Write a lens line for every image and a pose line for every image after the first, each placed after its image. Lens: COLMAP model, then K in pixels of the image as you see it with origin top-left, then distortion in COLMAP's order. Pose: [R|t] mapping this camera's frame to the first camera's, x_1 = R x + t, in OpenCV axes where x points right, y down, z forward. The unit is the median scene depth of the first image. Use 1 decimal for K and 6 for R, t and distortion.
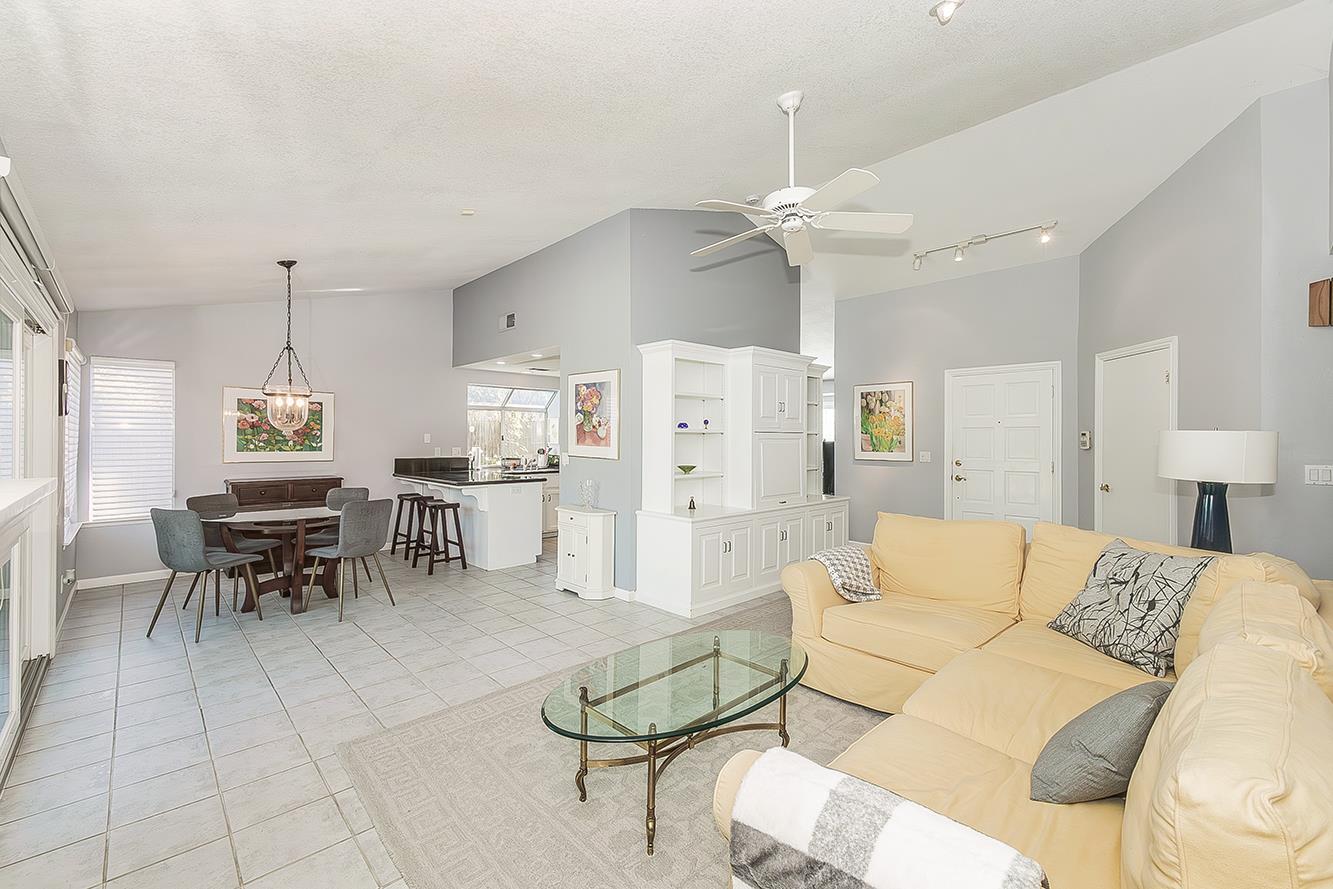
lens RADIAL K [[568.9, 0, 666.4], [0, 568.9, 436.1], [0, 0, 1]] dist [-0.000169, -0.000016]
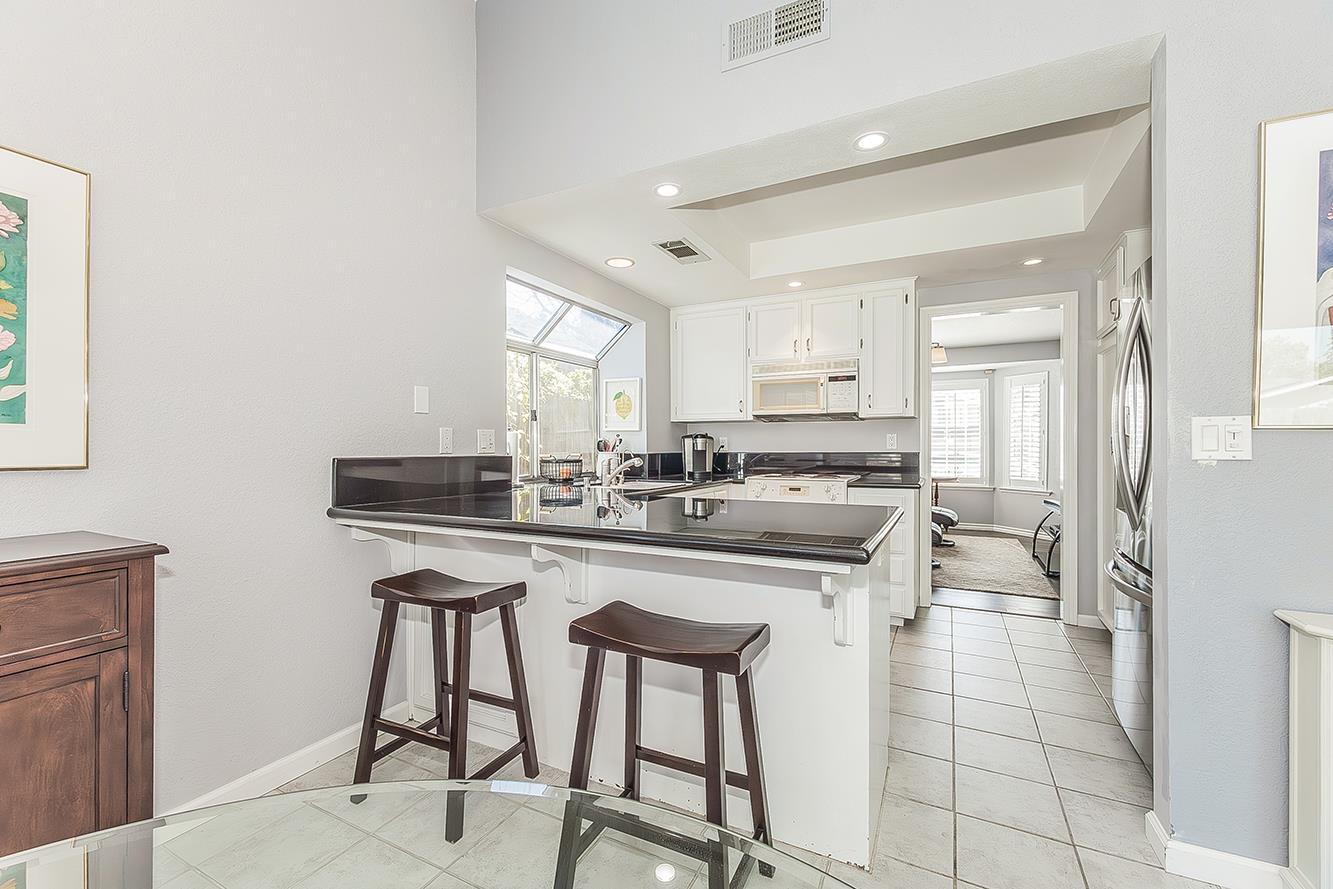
lens RADIAL K [[565.8, 0, 656.2], [0, 565.8, 444.5], [0, 0, 1]] dist [0.000414, -0.000007]
pose [[0.943647, -0.002383, 0.330946, -0.364889], [0.003445, 0.999991, -0.002623, 0.029659], [-0.330937, 0.003615, 0.943646, 0.581453]]
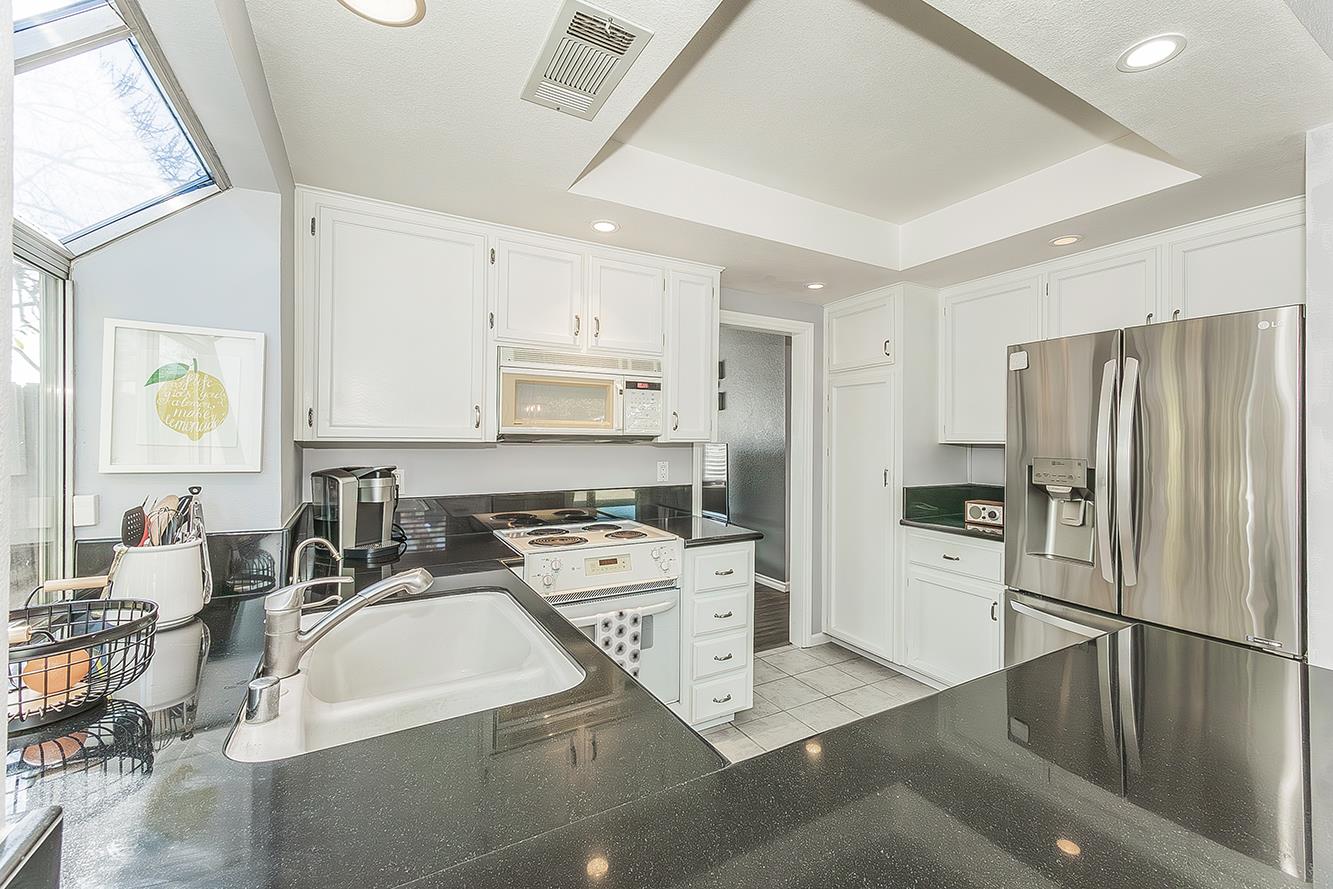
lens RADIAL K [[548.7, 0, 698.6], [0, 548.7, 440.4], [0, 0, 1]] dist [-0.000601, -0.000021]
pose [[0.209596, -0.001690, 0.977787, -0.362900], [-0.004615, 0.999986, 0.002718, 0.002958], [-0.977777, -0.005082, 0.209585, 0.891629]]
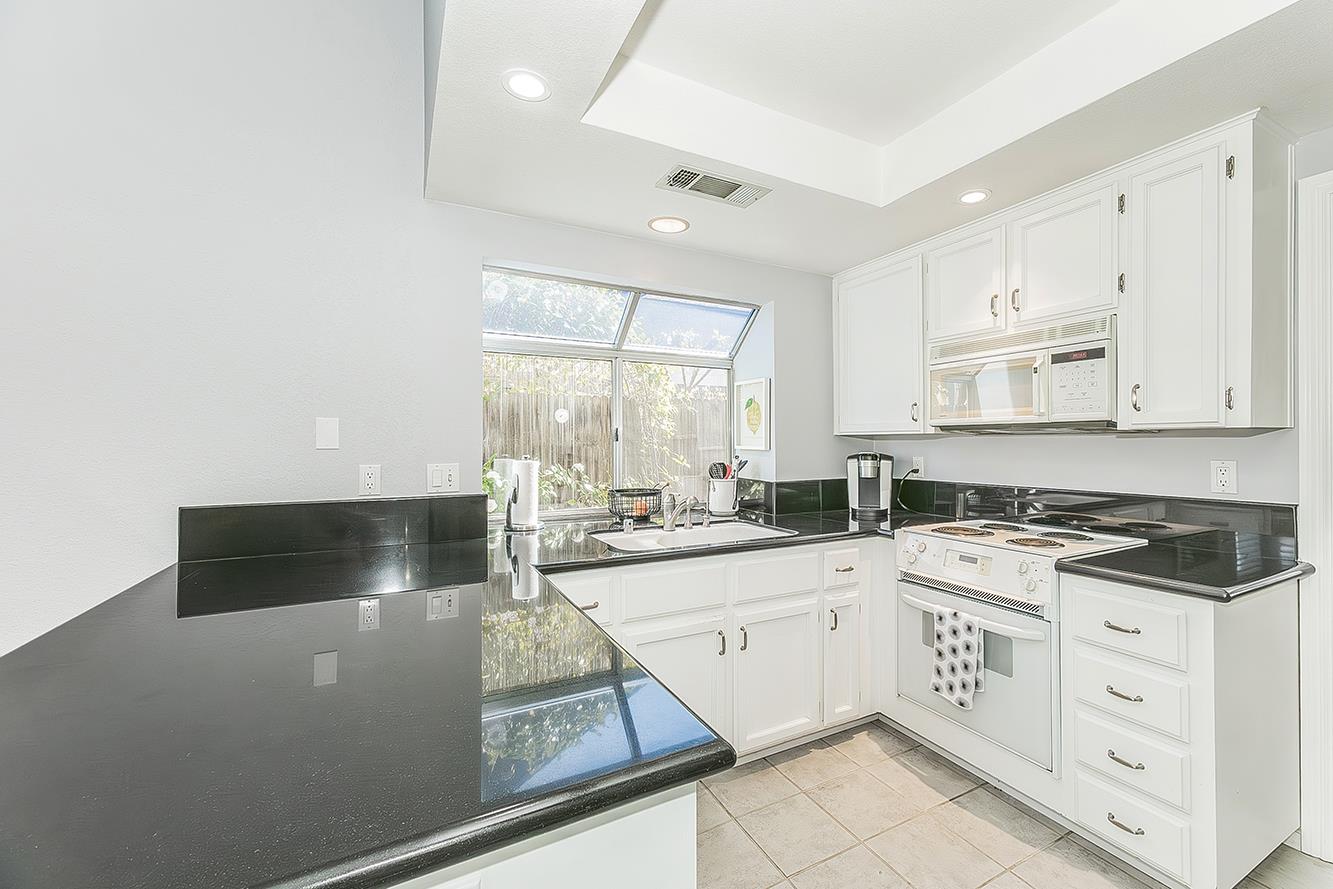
lens RADIAL K [[561.3, 0, 713.3], [0, 561.3, 444.0], [0, 0, 1]] dist [0.001078, 0.000206]
pose [[0.971200, -0.006024, -0.238191, -0.149010], [0.006982, 0.999971, 0.003179, 0.009516], [0.238165, -0.004750, 0.971213, 0.704436]]
